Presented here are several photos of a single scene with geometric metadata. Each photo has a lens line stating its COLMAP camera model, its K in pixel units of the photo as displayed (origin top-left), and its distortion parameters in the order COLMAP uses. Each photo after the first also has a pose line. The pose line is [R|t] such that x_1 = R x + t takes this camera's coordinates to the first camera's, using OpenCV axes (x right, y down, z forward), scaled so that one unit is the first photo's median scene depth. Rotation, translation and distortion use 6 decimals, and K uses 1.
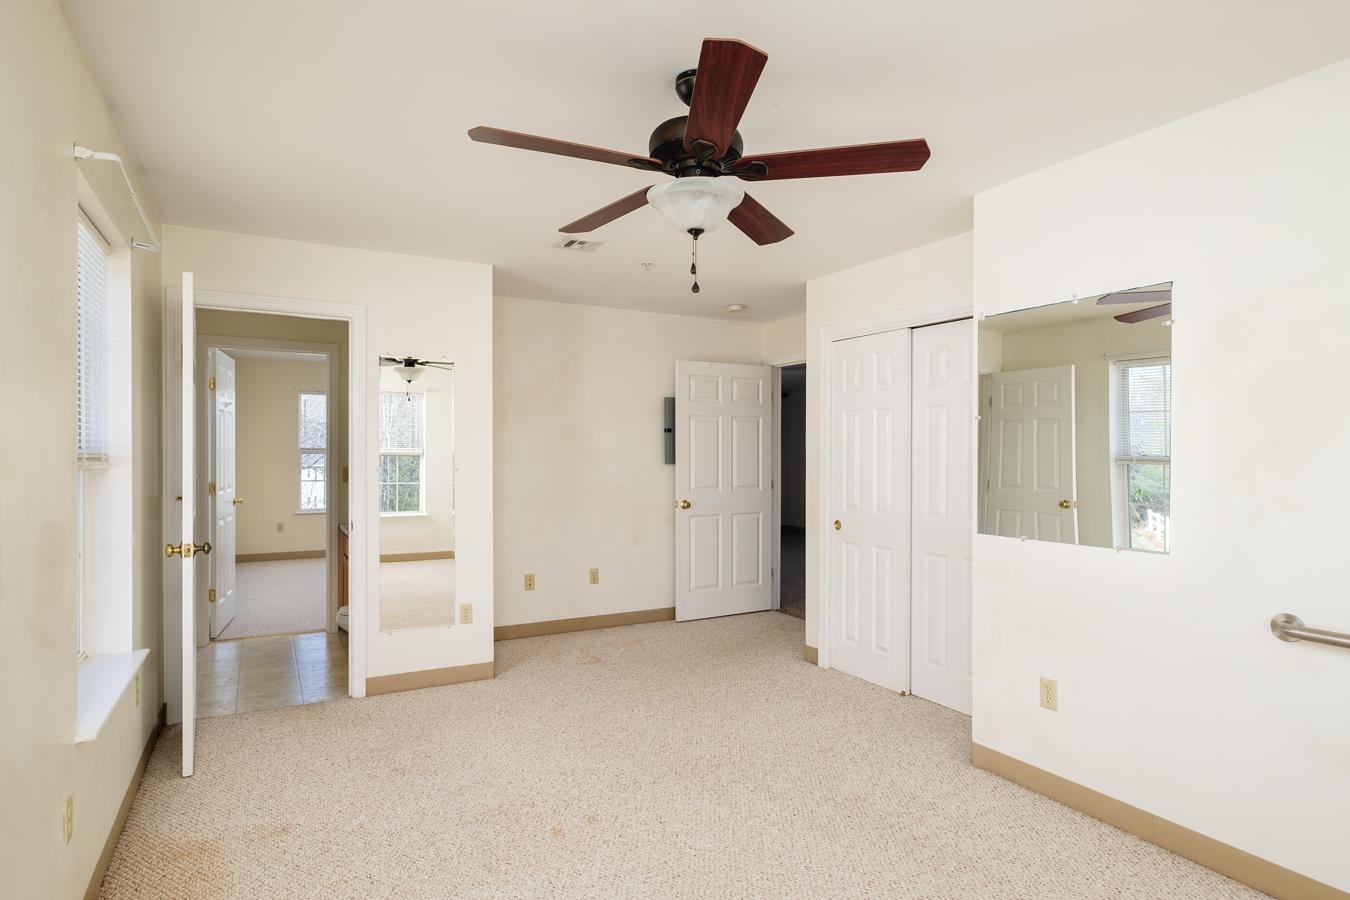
lens RADIAL K [[753.7, 0, 674.4], [0, 753.7, 451.5], [0, 0, 1]] dist [-0.022261, 0.007871]
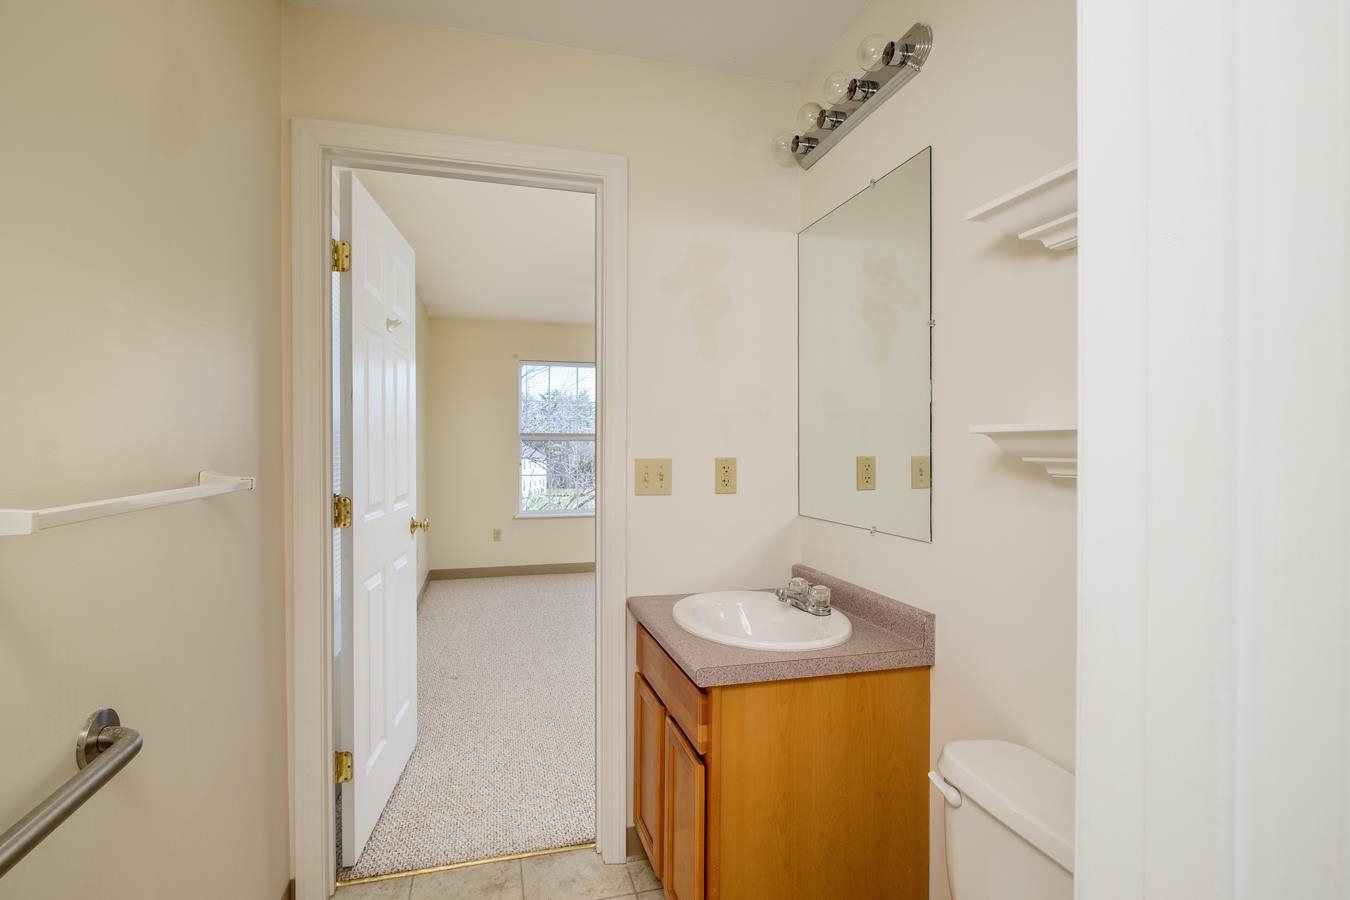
lens RADIAL K [[645.5, 0, 673.7], [0, 645.5, 449.1], [0, 0, 1]] dist [-0.035025, -0.000020]
pose [[0.976024, 0.004302, -0.217619, -0.253565], [-0.002988, 0.999975, 0.006364, 0.008832], [0.217641, -0.005561, 0.976013, 0.487173]]
